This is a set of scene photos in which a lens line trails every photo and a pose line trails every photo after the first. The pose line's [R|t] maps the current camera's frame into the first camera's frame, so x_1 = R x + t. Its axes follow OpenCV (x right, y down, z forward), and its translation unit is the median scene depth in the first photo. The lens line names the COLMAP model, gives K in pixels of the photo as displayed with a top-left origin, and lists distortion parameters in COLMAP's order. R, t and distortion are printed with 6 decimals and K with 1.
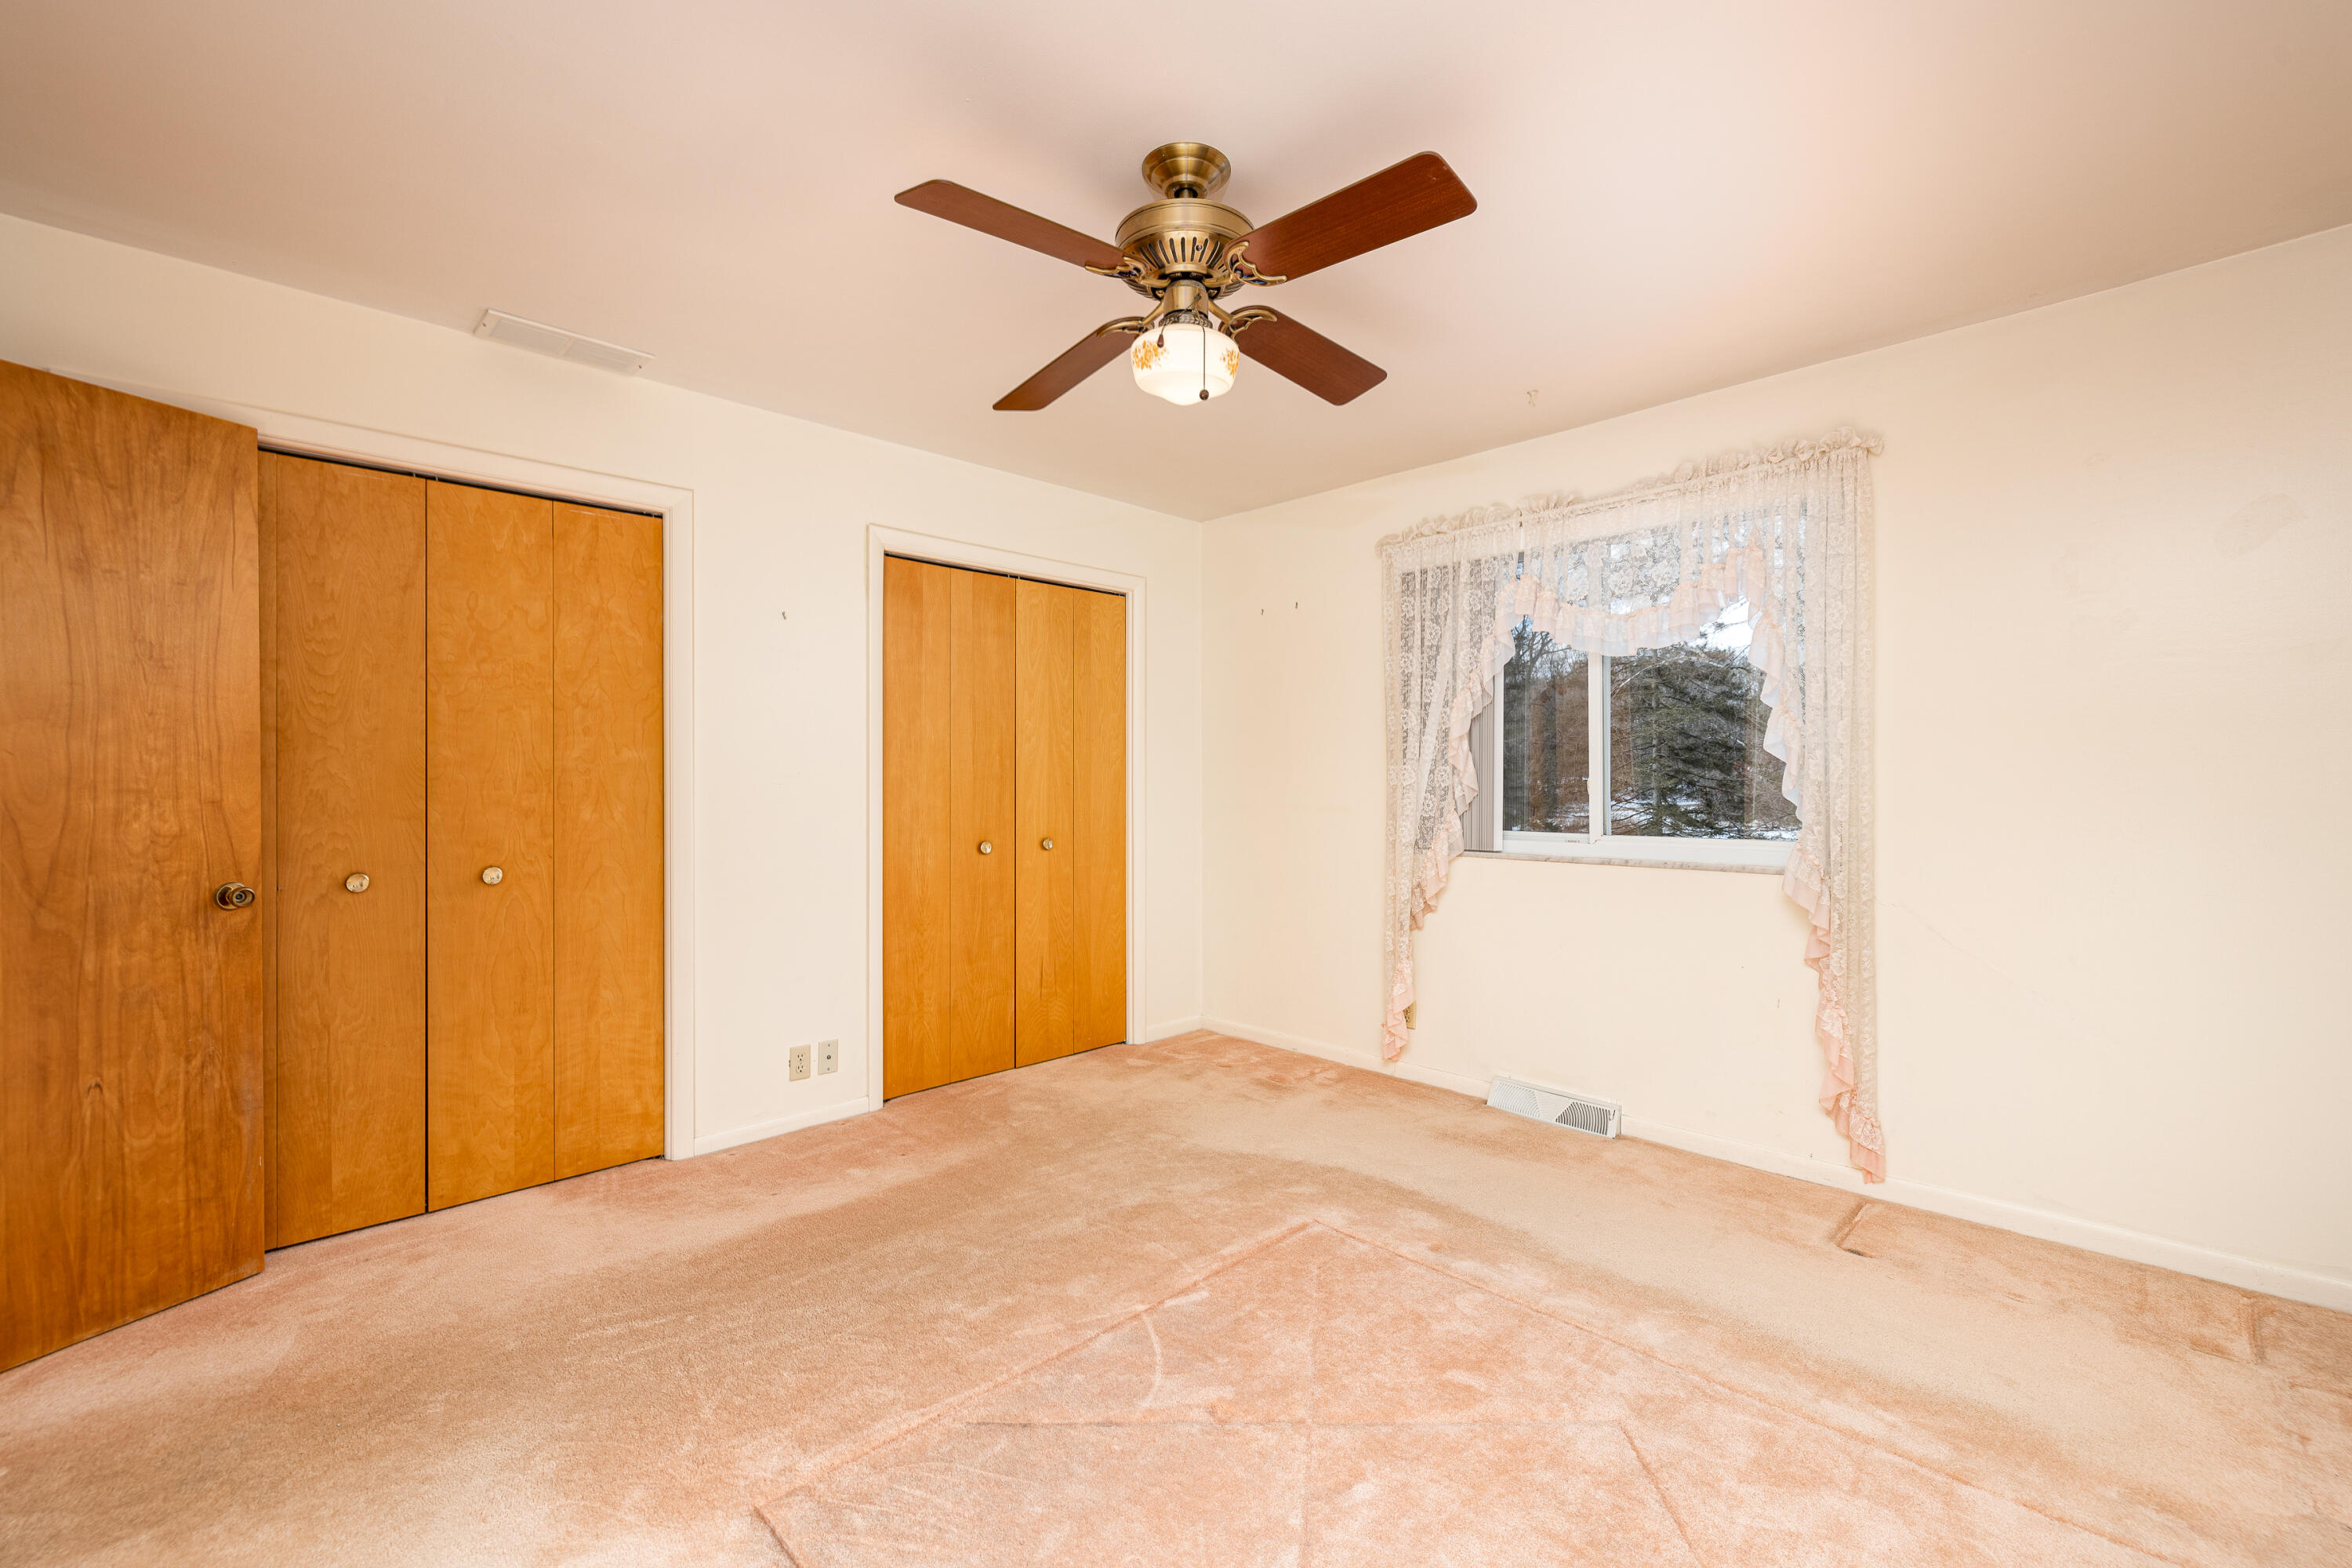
lens RADIAL K [[994.0, 0, 1166.4], [0, 994.0, 778.4], [0, 0, 1]] dist [0.000005, 0.000209]
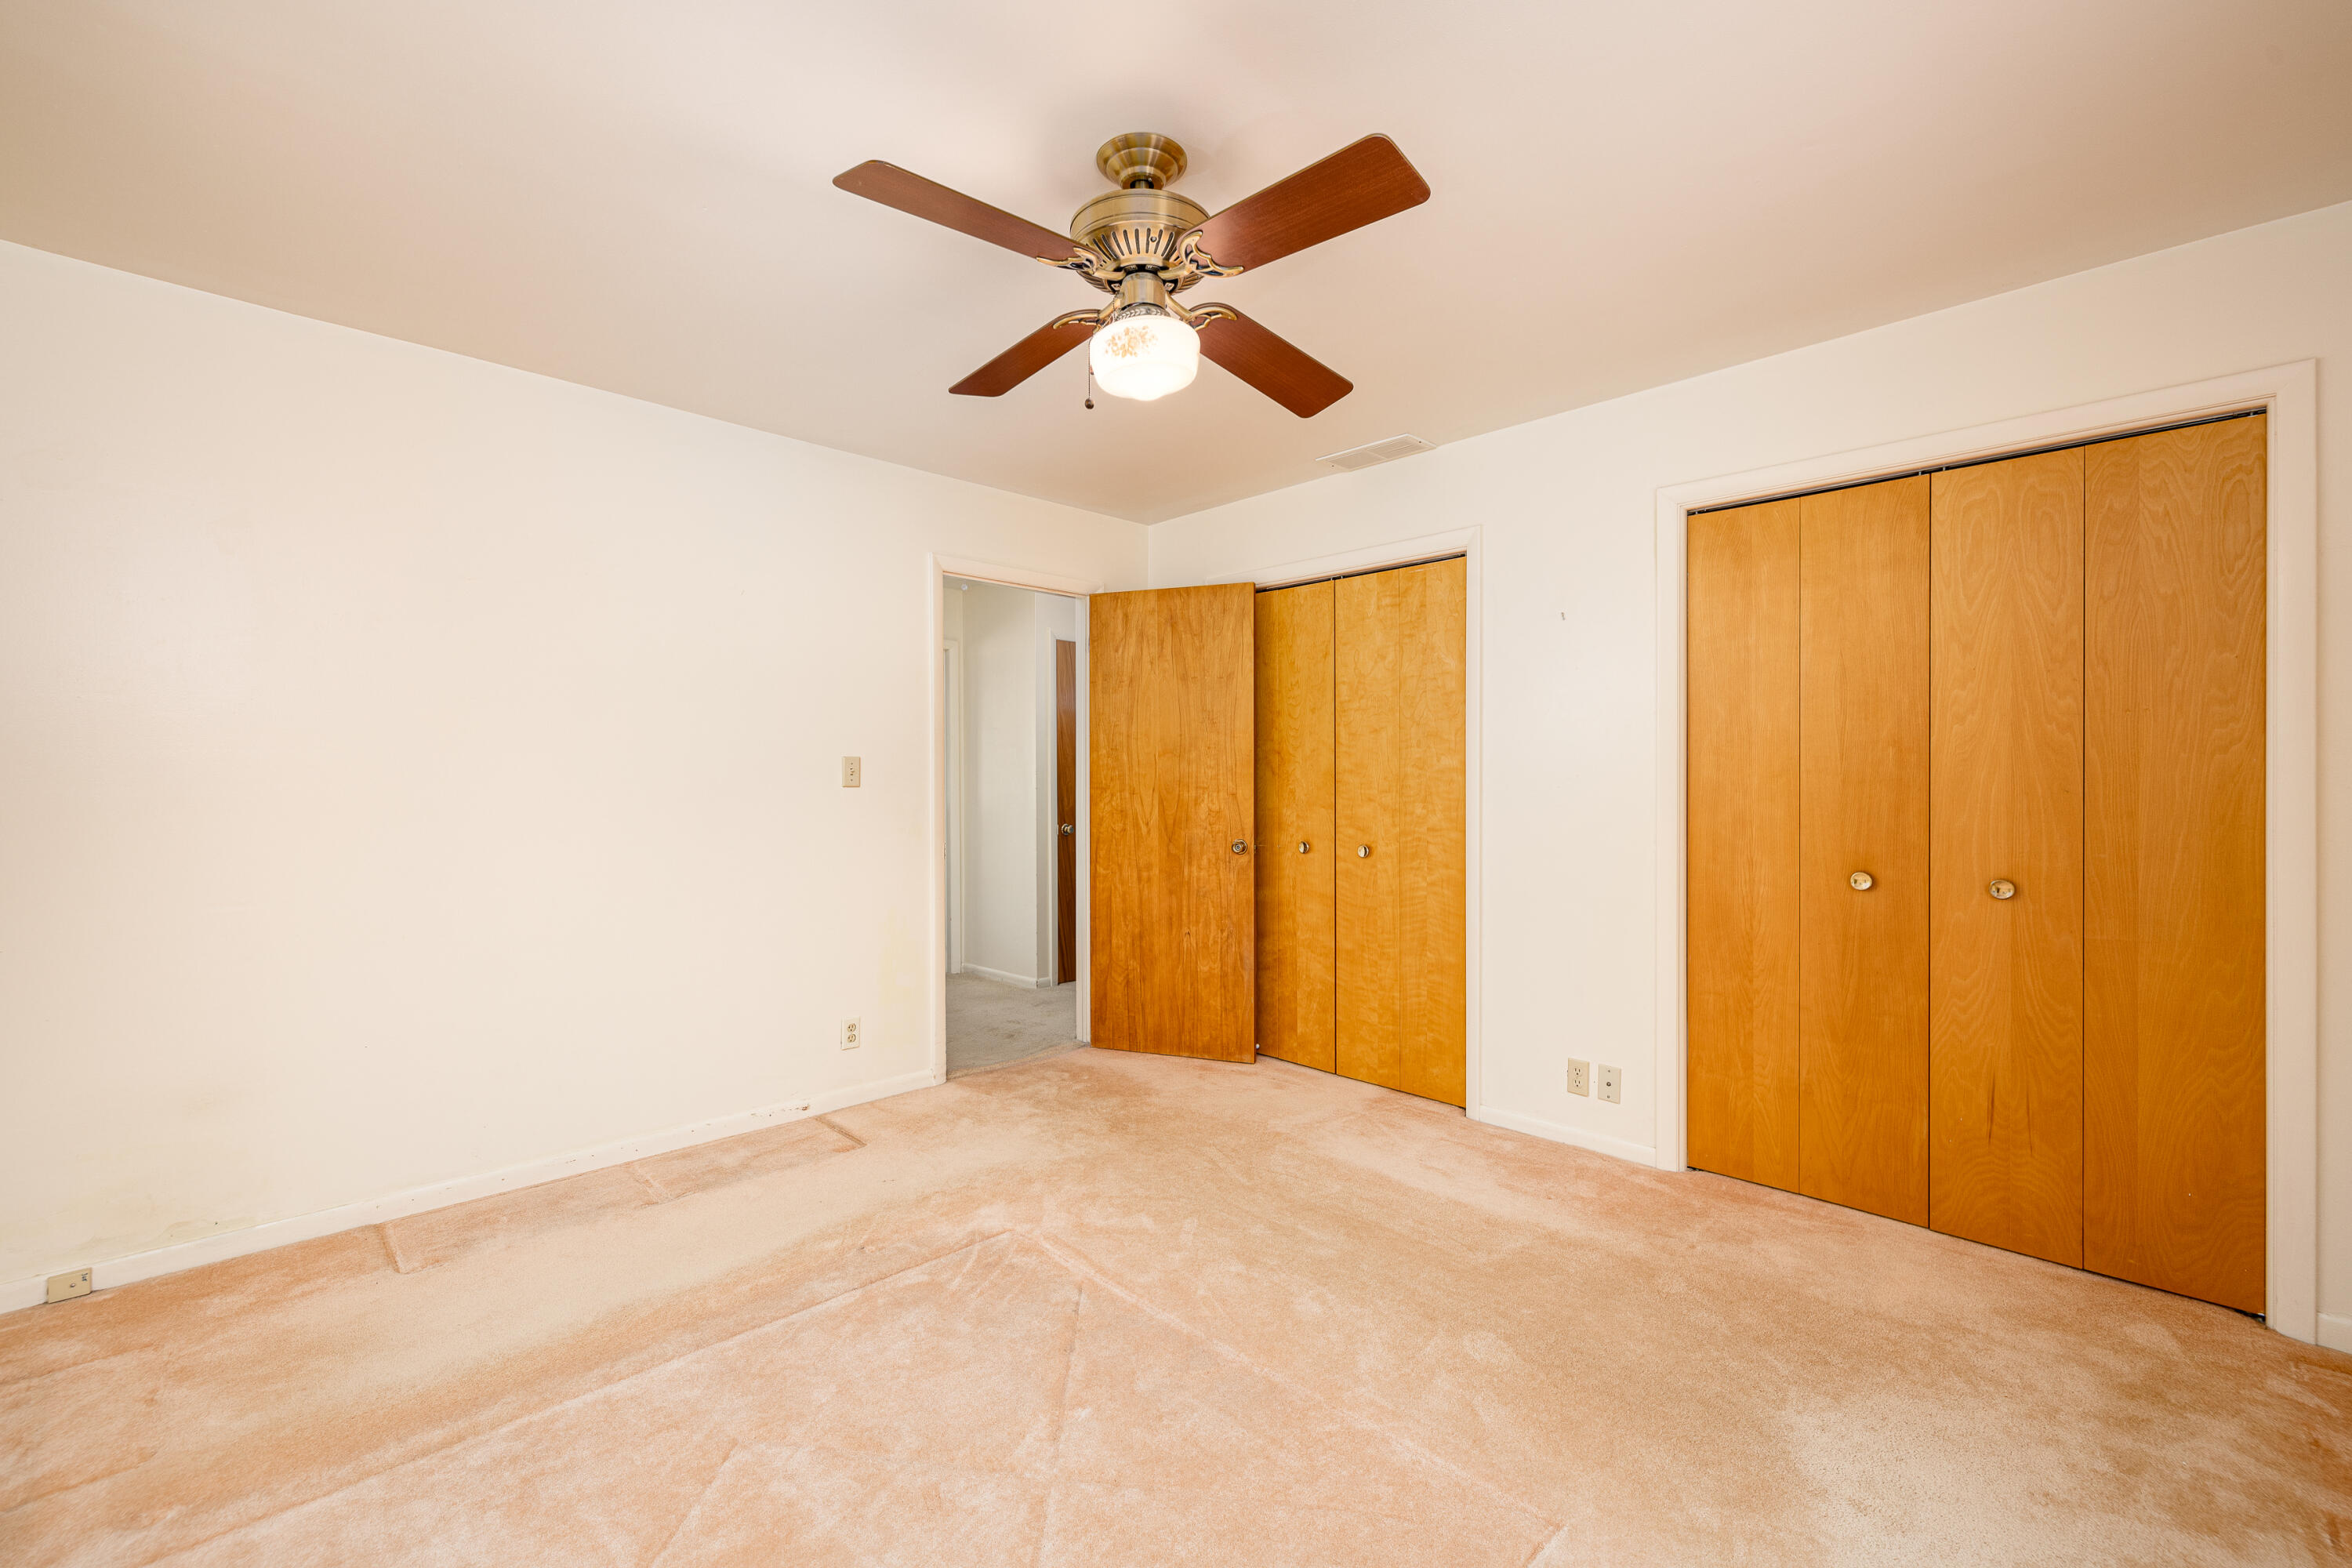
lens RADIAL K [[994.0, 0, 1166.4], [0, 994.0, 778.4], [0, 0, 1]] dist [0.000005, 0.000209]
pose [[0.001672, 0.000004, -0.999999, 0.705755], [0.001743, 0.999998, 0.000007, -0.004452], [0.999997, -0.001743, 0.001672, 0.713494]]
